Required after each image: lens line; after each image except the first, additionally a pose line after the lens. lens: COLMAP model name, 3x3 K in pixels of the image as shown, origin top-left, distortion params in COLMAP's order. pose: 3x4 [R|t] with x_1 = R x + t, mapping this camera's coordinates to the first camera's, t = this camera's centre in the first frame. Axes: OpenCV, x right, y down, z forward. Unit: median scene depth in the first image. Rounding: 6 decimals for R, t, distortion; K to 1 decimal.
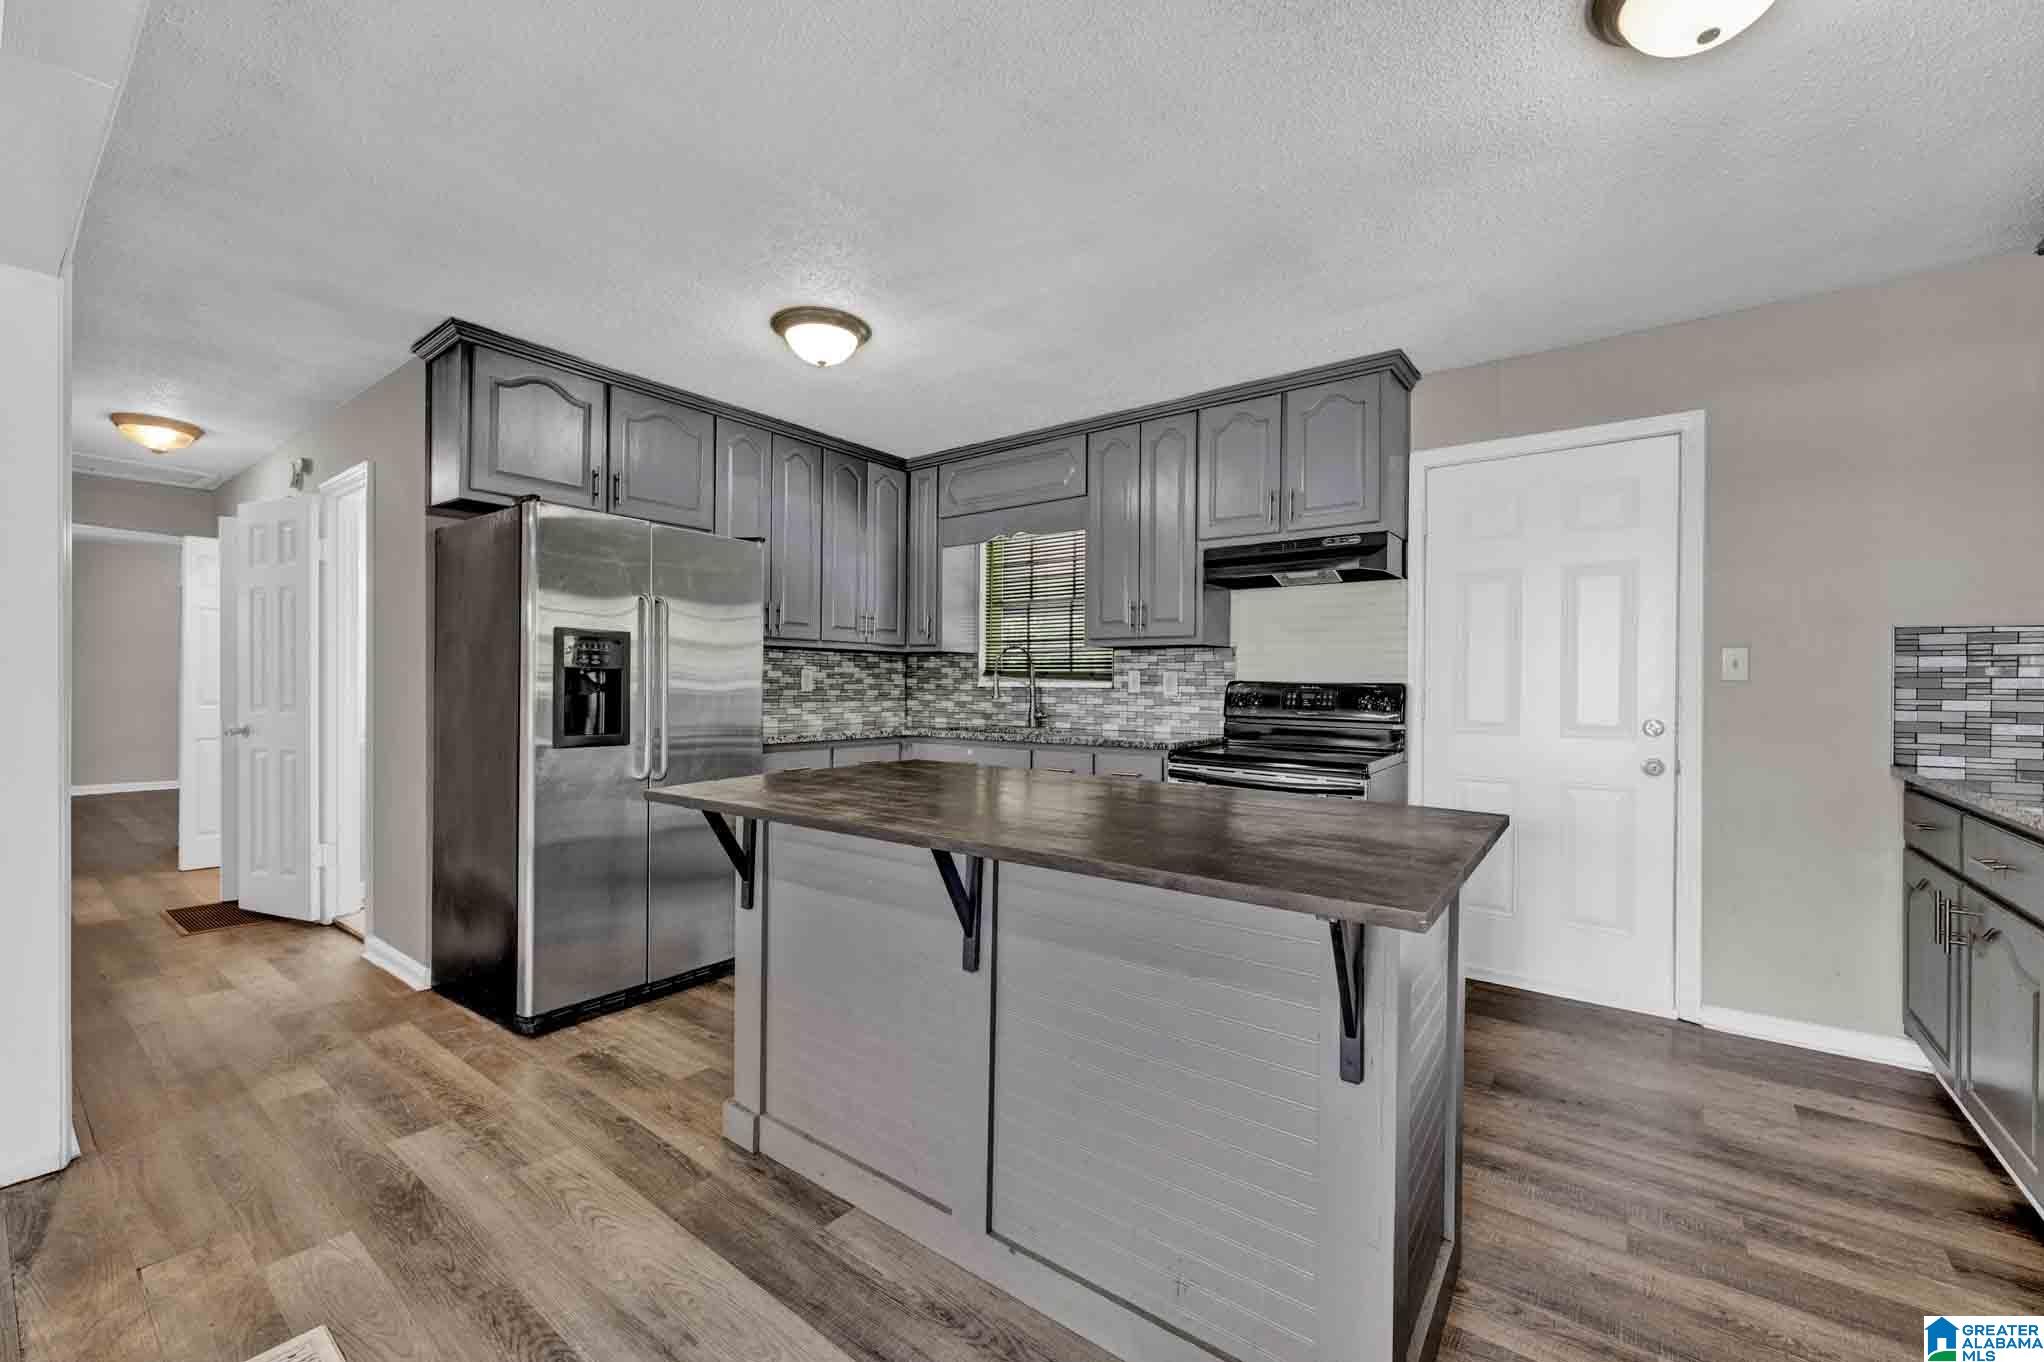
lens RADIAL K [[822.5, 0, 1018.1], [0, 822.5, 688.9], [0, 0, 1]] dist [0.000104, 0.000862]
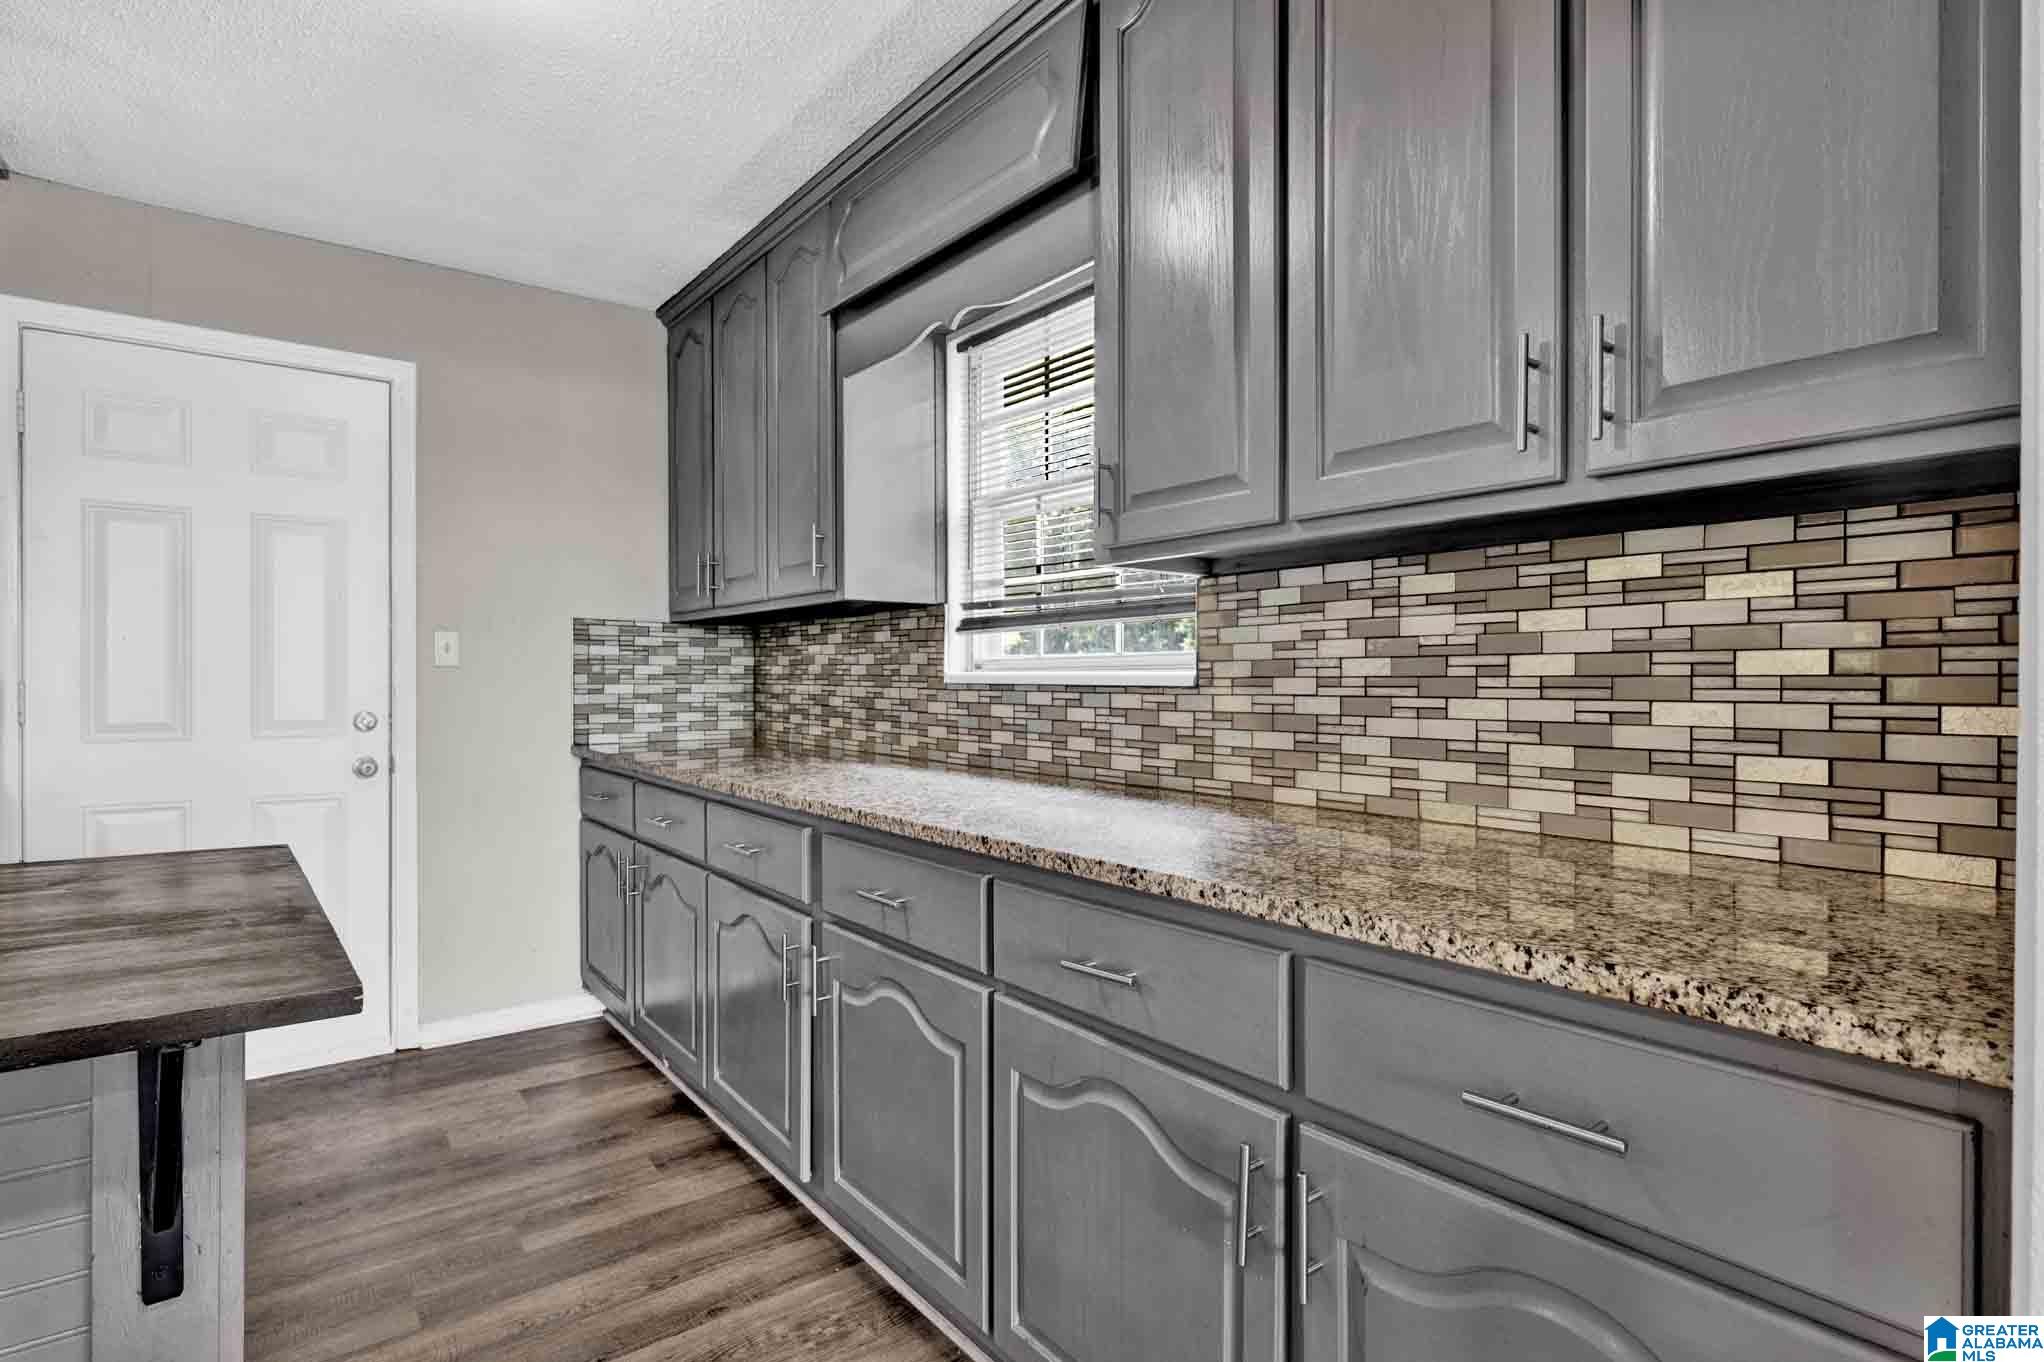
lens RADIAL K [[1019.6, 0, 1027.6], [0, 1019.6, 688.2], [0, 0, 1]] dist [-0.005880, -0.000302]
pose [[0.257847, -0.014327, 0.966080, -0.050863], [0.004418, 0.999897, 0.013649, 0.001480], [-0.966176, 0.000749, 0.257883, 0.050942]]
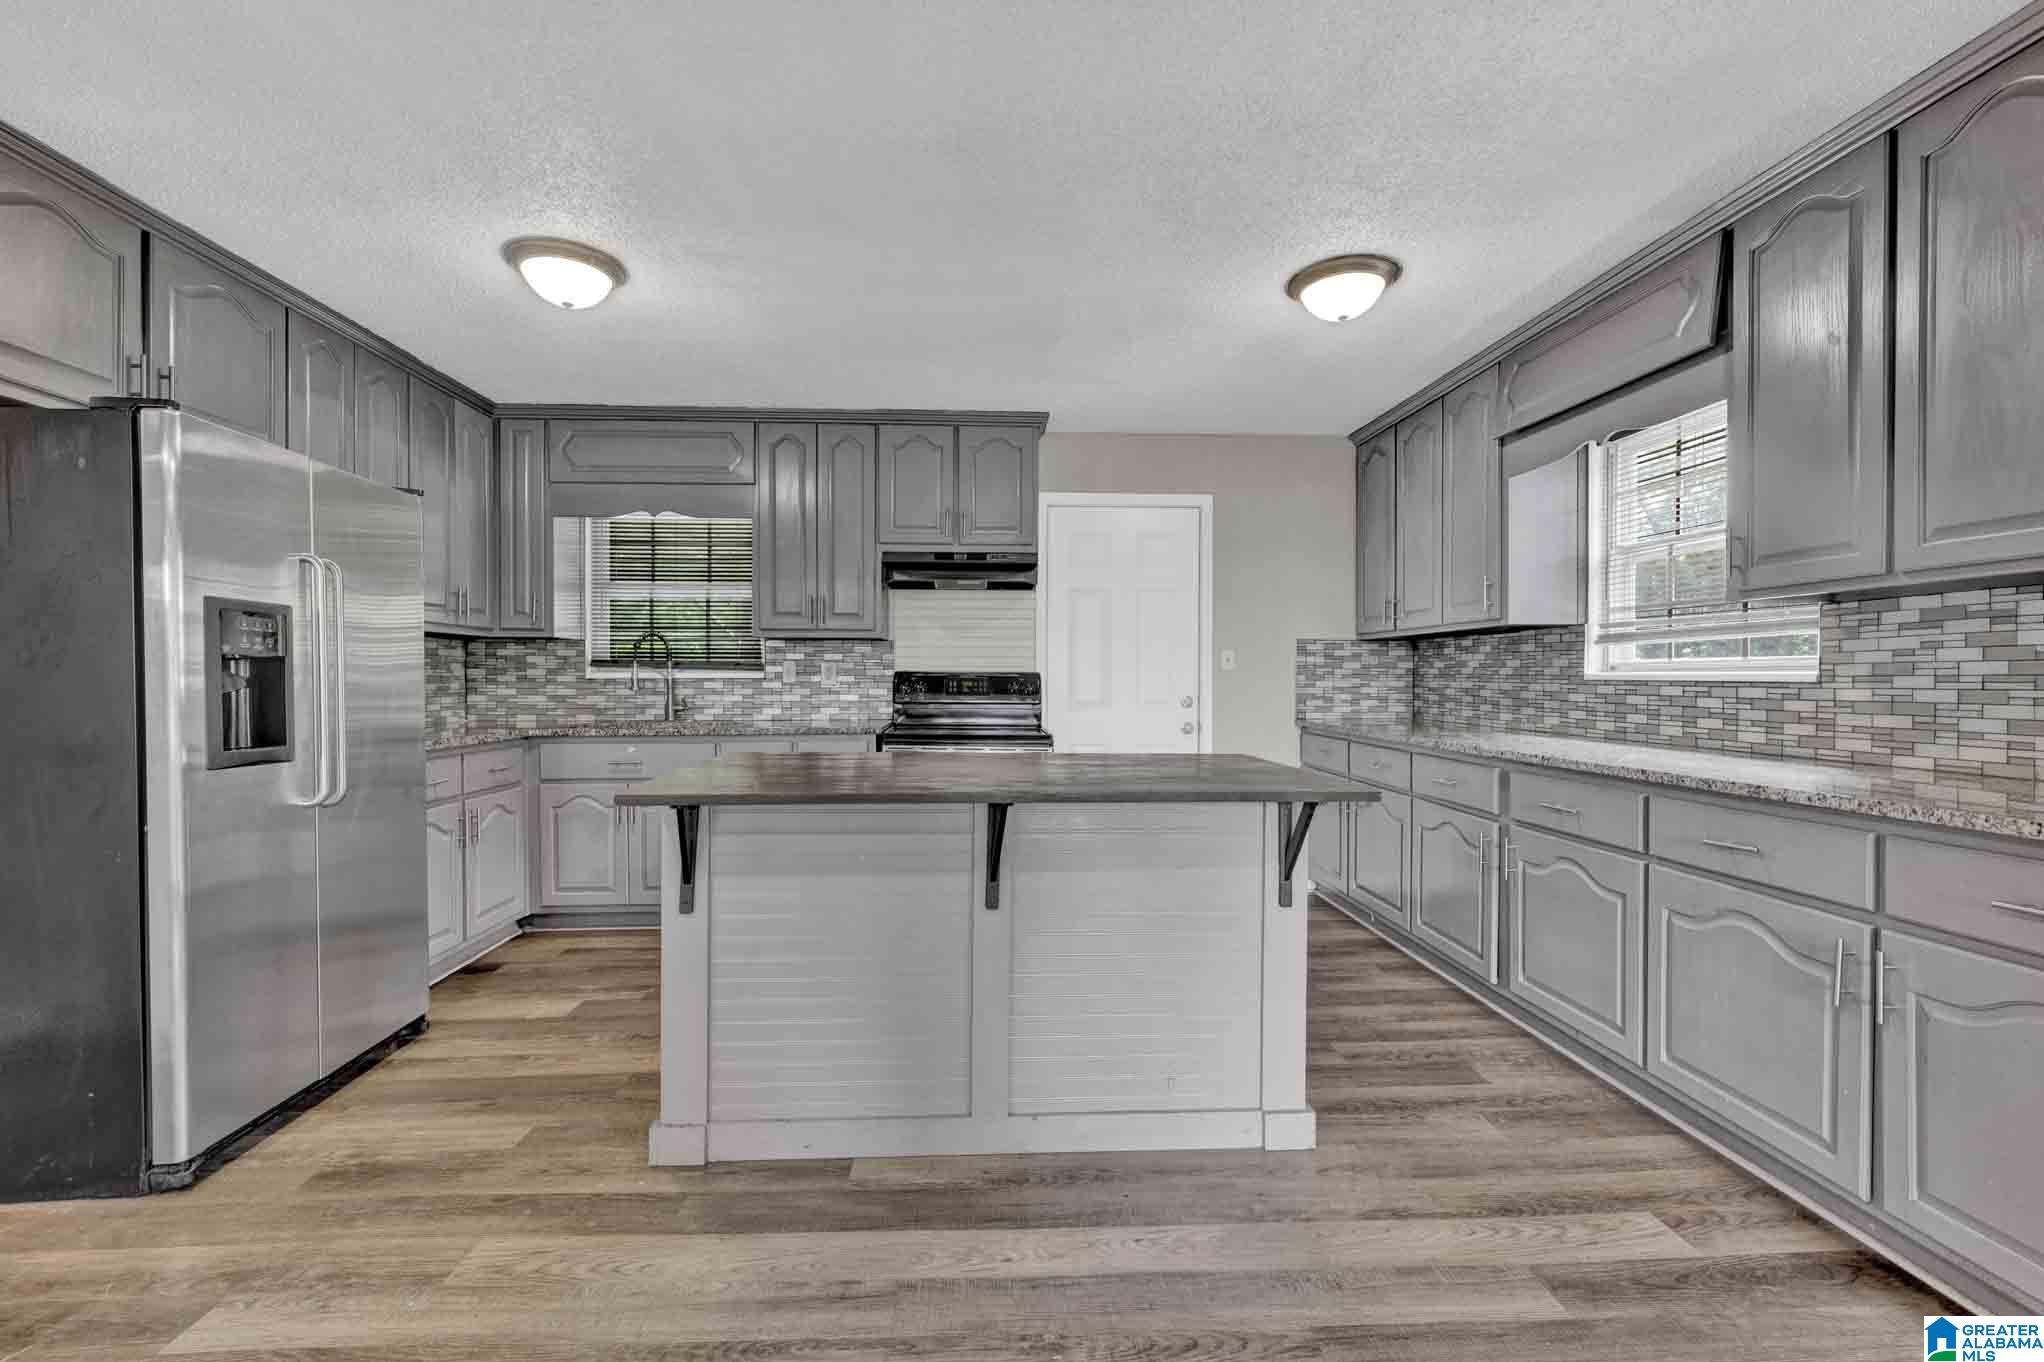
lens RADIAL K [[859.3, 0, 1016.2], [0, 859.3, 689.6], [0, 0, 1]] dist [-0.001593, 0.001133]
pose [[0.763916, -0.015736, 0.645124, -0.363531], [0.007974, 0.999856, 0.014947, -0.000574], [-0.645266, -0.006274, 0.763932, 0.002160]]
